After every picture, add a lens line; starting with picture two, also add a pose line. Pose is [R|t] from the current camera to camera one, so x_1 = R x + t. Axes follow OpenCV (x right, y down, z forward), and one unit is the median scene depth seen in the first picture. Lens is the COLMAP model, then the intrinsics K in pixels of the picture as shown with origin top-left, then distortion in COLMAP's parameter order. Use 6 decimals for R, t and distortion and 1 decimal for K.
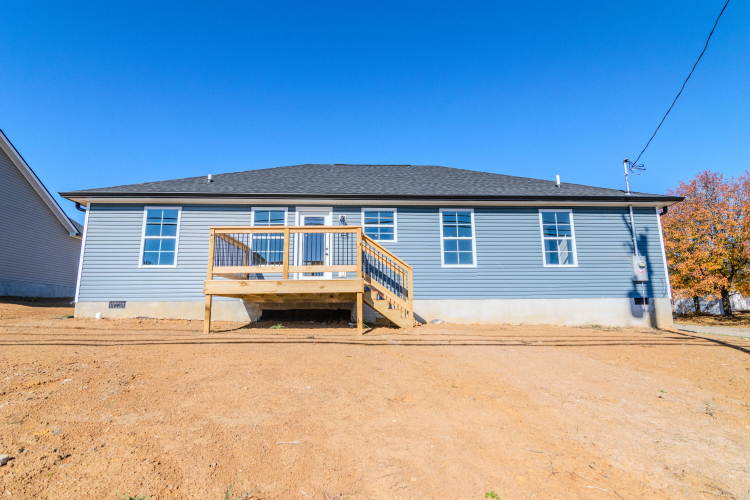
lens RADIAL K [[385.6, 0, 373.9], [0, 385.6, 253.2], [0, 0, 1]] dist [-0.001627, -0.001263]
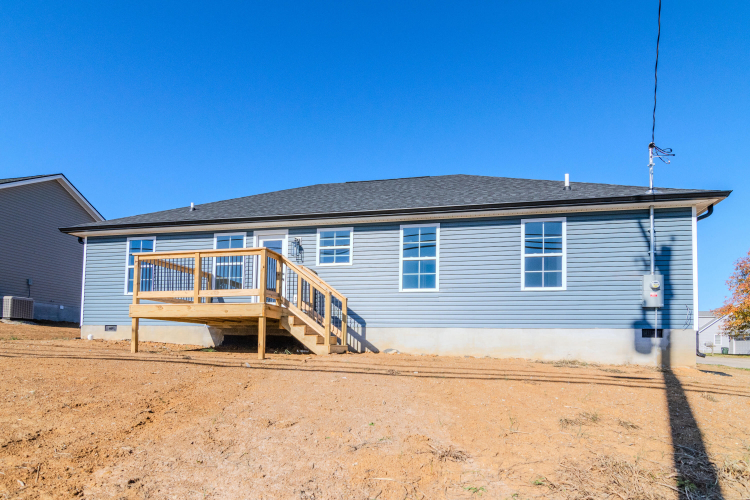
lens RADIAL K [[444.6, 0, 392.9], [0, 444.6, 335.5], [0, 0, 1]] dist [0.003675, 0.001167]
pose [[0.958548, 0.019133, -0.284288, 0.460136], [0.018555, 0.991433, 0.129288, 0.003330], [0.284326, -0.129204, 0.949982, -0.006080]]
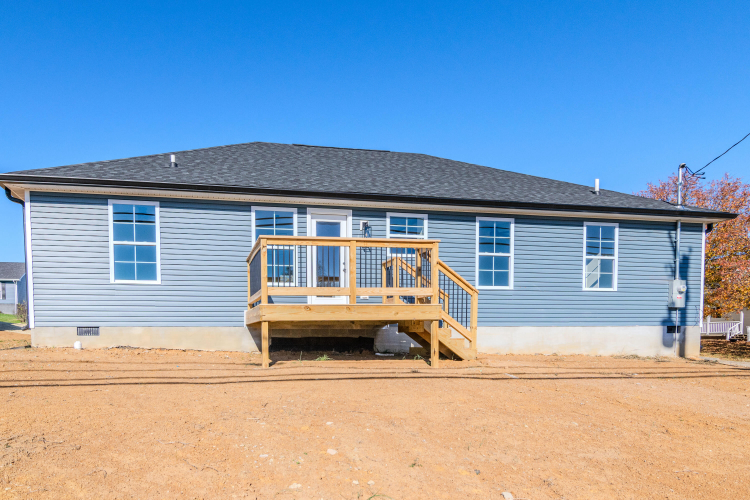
lens RADIAL K [[458.0, 0, 331.3], [0, 458.0, 369.5], [0, 0, 1]] dist [0.001157, -0.000579]
pose [[0.991257, -0.006377, 0.131793, -0.277302], [-0.022788, 0.975549, 0.218597, -0.003921], [-0.129965, -0.219689, 0.966874, 0.017709]]
